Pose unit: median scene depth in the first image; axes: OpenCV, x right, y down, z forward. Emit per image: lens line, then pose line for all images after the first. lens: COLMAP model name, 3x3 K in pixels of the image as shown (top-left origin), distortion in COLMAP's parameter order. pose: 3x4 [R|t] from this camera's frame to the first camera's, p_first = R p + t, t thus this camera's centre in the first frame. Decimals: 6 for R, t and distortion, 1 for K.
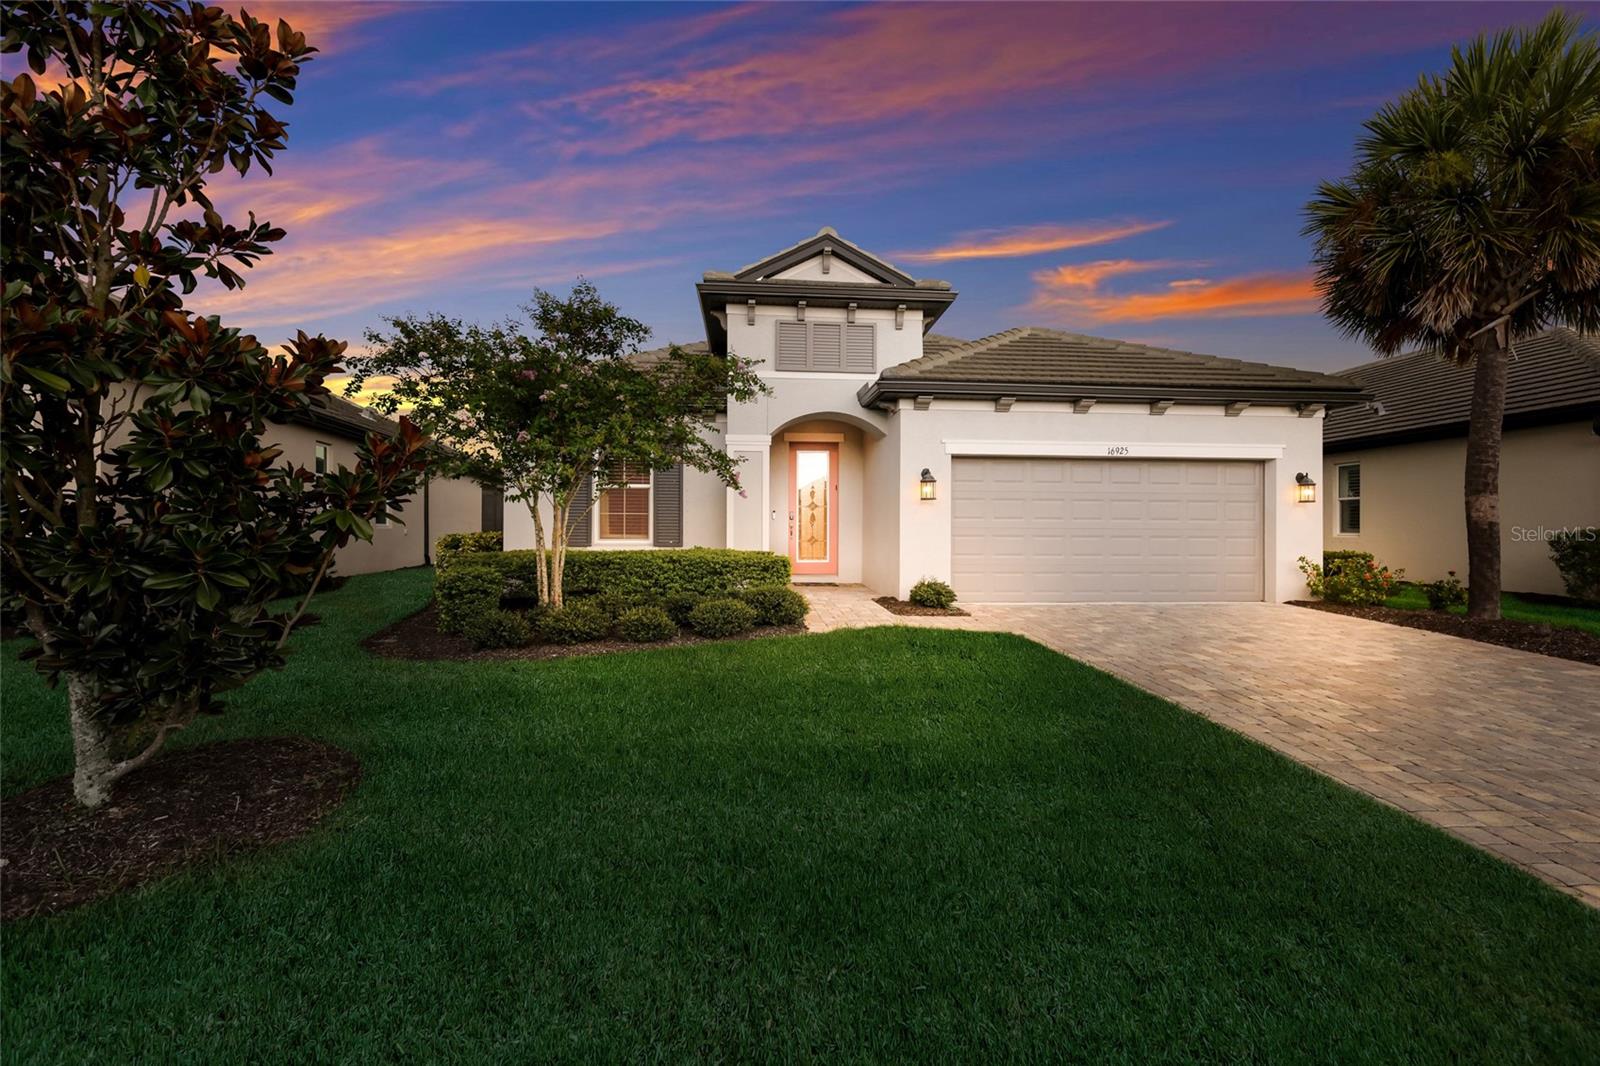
lens RADIAL K [[696.8, 0, 800.0], [0, 696.8, 533.0], [0, 0, 1]] dist [0.002997, -0.000071]
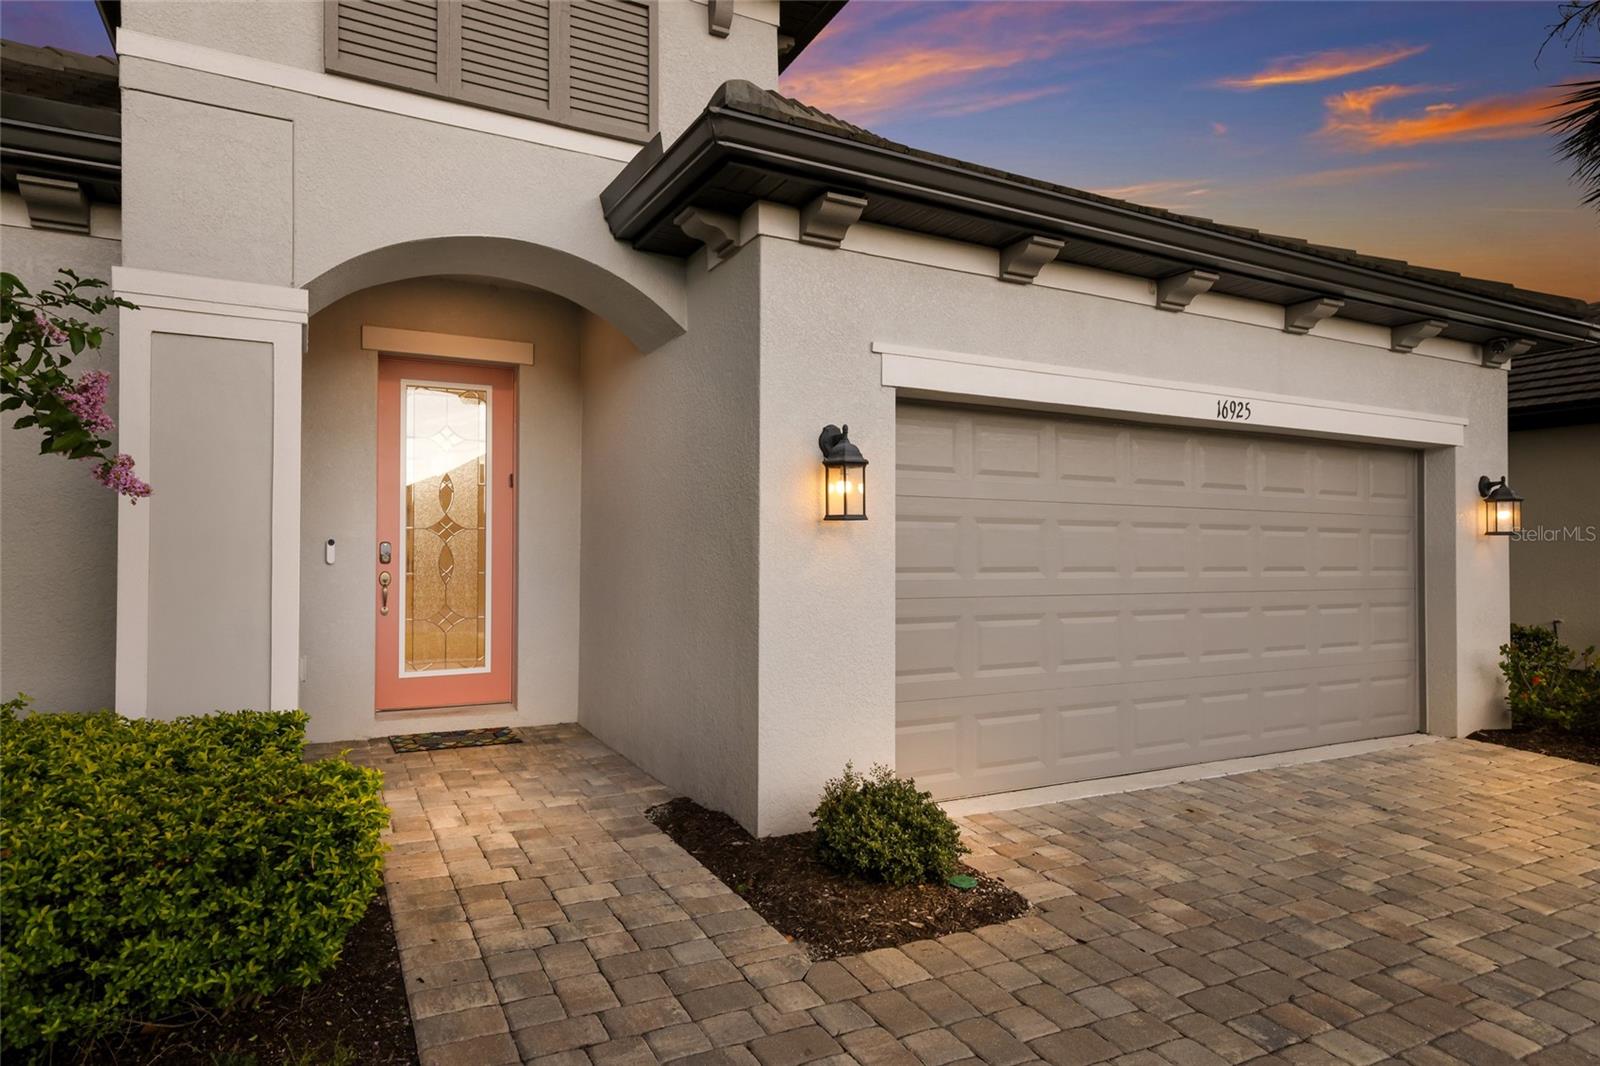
lens RADIAL K [[922.0, 0, 800.0], [0, 922.0, 544.2], [0, 0, 1]] dist [0.021059, 0.000234]
pose [[0.918234, 0.002497, 0.396030, -0.006563], [0.001744, 0.999945, -0.010349, -0.032311], [-0.396034, 0.010193, 0.918179, 0.611932]]
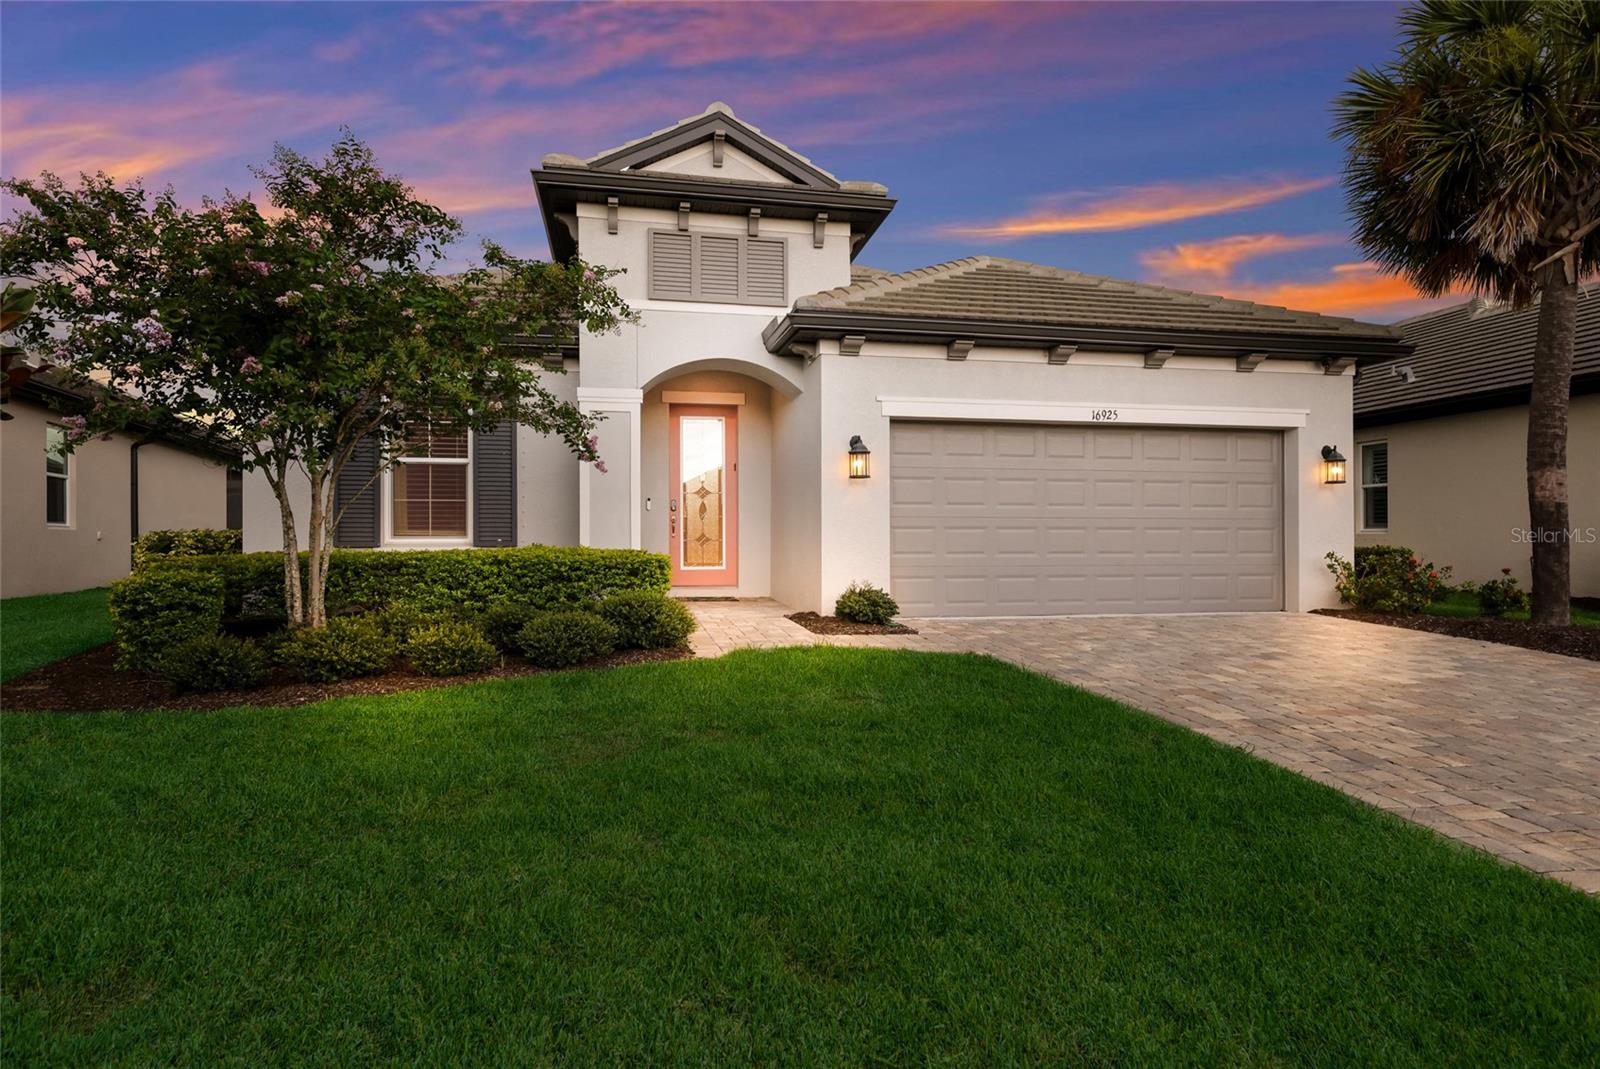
lens RADIAL K [[908.7, 0, 802.2], [0, 908.7, 540.3], [0, 0, 1]] dist [0.020634, -0.000473]
pose [[0.992518, -0.006388, 0.121929, 0.006917], [0.006886, 0.999970, -0.003660, 0.020954], [-0.121902, 0.004472, 0.992532, 0.056409]]
